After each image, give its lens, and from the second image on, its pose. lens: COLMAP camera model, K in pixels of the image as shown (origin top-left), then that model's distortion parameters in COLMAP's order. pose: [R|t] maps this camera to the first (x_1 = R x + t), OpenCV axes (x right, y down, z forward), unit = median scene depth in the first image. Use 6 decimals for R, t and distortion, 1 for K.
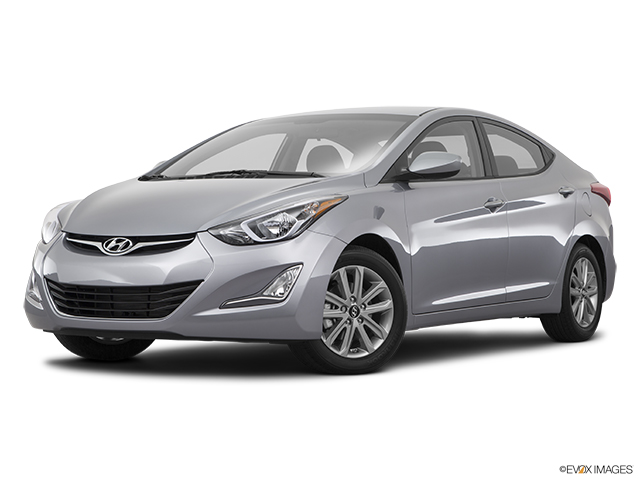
lens RADIAL K [[1306.8, 0, 321.7], [0, 1306.8, 243.0], [0, 0, 1]] dist [0.058459, 0.000000]
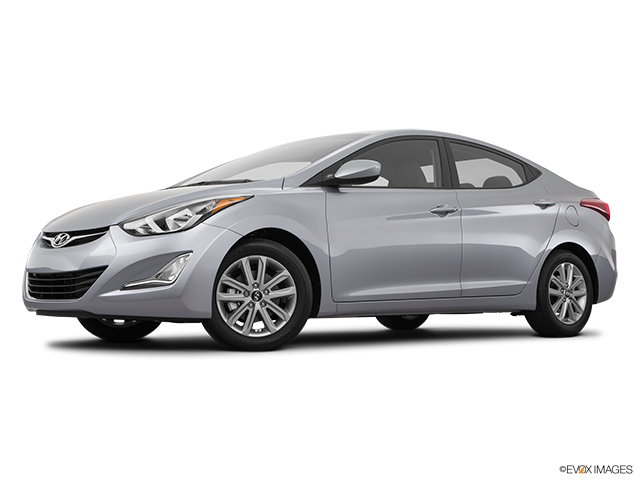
lens RADIAL K [[915.3, 0, 321.7], [0, 915.3, 239.3], [0, 0, 1]] dist [0.075905, 0.000000]
pose [[0.960985, -0.013439, -0.276272, 0.296160], [-0.000370, 0.998756, -0.049872, 0.042353], [0.276599, 0.048029, 0.959785, 0.245961]]
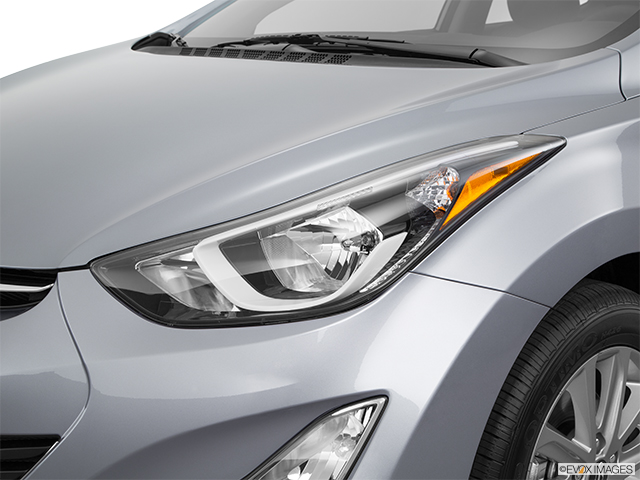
lens RADIAL K [[978.0, 0, 318.6], [0, 978.0, 236.6], [0, 0, 1]] dist [0.023228, 0.000000]
pose [[0.969971, 0.054363, -0.237069, 0.019833], [-0.005321, 0.979211, 0.202777, -0.060554], [0.243164, -0.195426, 0.950095, 0.745126]]
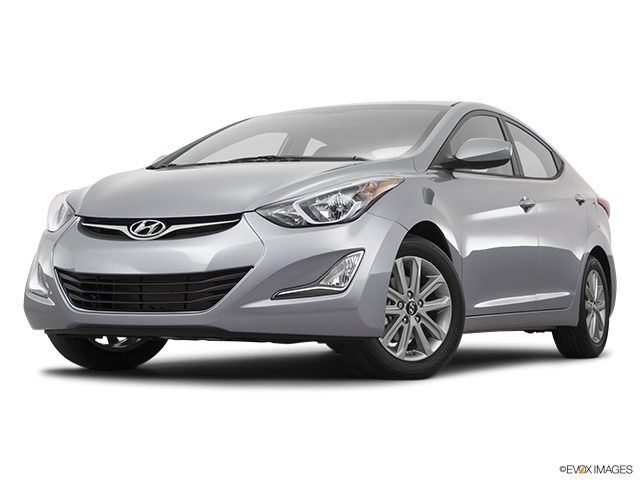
lens RADIAL K [[1210.1, 0, 302.4], [0, 1210.1, 231.1], [0, 0, 1]] dist [0.038156, 0.000000]
pose [[0.996935, 0.010886, 0.077470, -0.111330], [-0.006640, 0.998473, -0.054850, 0.045195], [-0.077948, 0.054168, 0.995485, 0.185262]]
